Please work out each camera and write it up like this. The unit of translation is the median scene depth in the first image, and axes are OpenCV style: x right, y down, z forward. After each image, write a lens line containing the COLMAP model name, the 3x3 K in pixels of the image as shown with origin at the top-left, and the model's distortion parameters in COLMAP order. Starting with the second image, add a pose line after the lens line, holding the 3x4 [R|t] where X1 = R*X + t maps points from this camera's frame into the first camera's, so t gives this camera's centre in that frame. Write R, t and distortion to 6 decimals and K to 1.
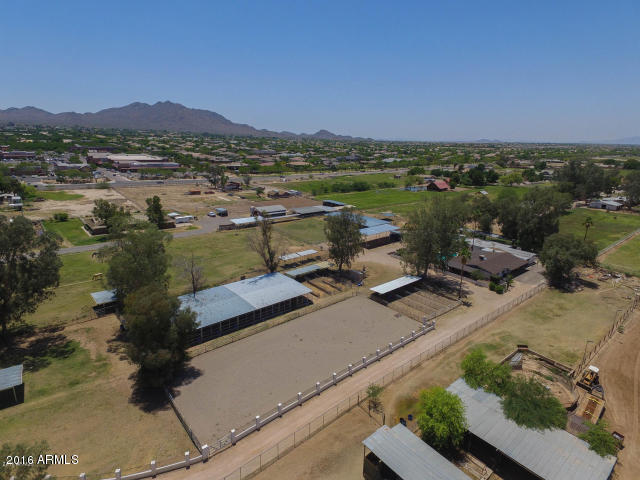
lens RADIAL K [[355.8, 0, 320.0], [0, 355.8, 240.0], [0, 0, 1]] dist [0.107609, -0.056455]
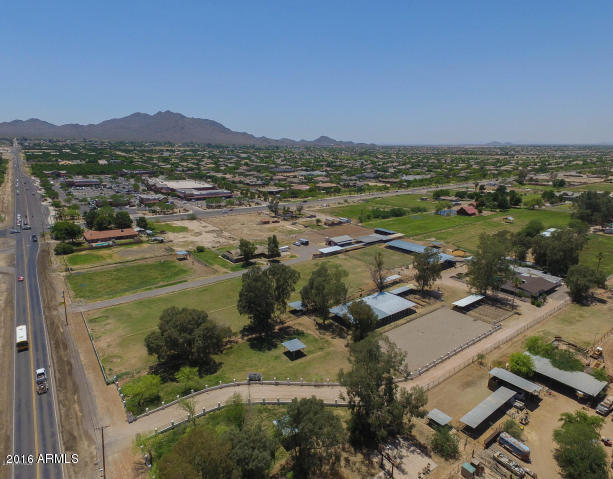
lens RADIAL K [[368.1, 0, 304.7], [0, 368.1, 248.1], [0, 0, 1]] dist [0.117437, -0.068189]
pose [[0.999035, -0.004318, -0.043708, -0.373447], [0.004093, 0.999978, -0.005238, -0.084570], [0.043730, 0.005054, 0.999031, -0.571674]]
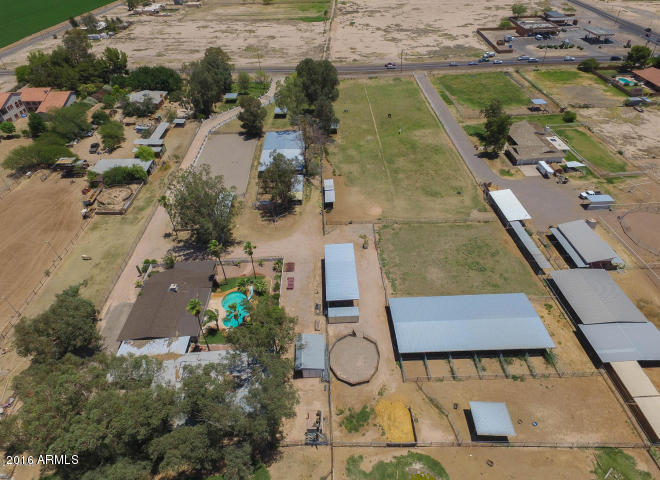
lens RADIAL K [[396.0, 0, 340.3], [0, 396.0, 240.7], [0, 0, 1]] dist [0.087143, -0.001643]
pose [[-0.608990, 0.494482, -0.620177, 0.768712], [-0.210298, 0.653246, 0.727354, -0.771652], [0.764792, 0.573373, -0.293832, 1.585195]]
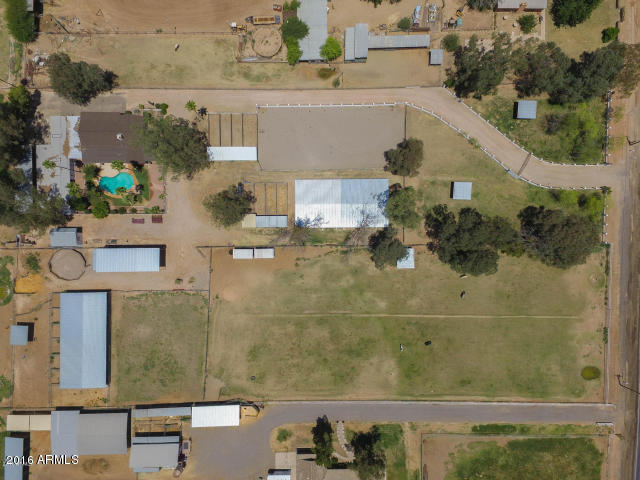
lens RADIAL K [[355.8, 0, 320.0], [0, 355.8, 240.0], [0, 0, 1]] dist [0.107609, -0.056455]
pose [[-0.763866, -0.644560, -0.032429, -0.166949], [0.160287, -0.238149, 0.957911, -1.027523], [-0.625153, 0.726518, 0.285229, 0.596412]]
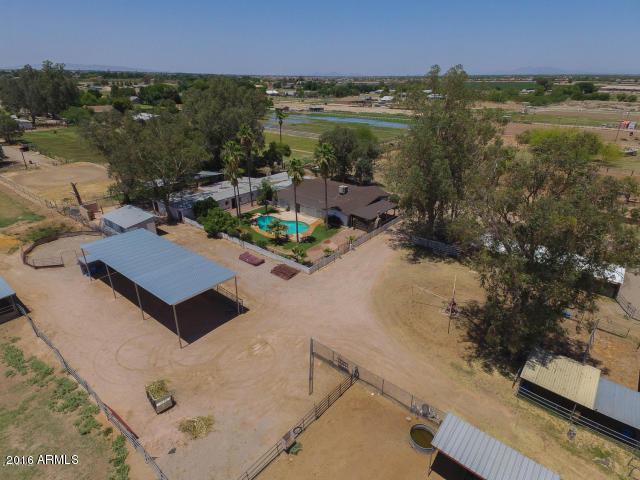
lens RADIAL K [[355.8, 0, 320.0], [0, 355.8, 240.0], [0, 0, 1]] dist [0.107609, -0.056455]
pose [[-0.180133, -0.431922, 0.883739, -0.156402], [0.253380, 0.847742, 0.465975, -0.196166], [-0.950447, 0.307860, -0.043266, 1.186505]]
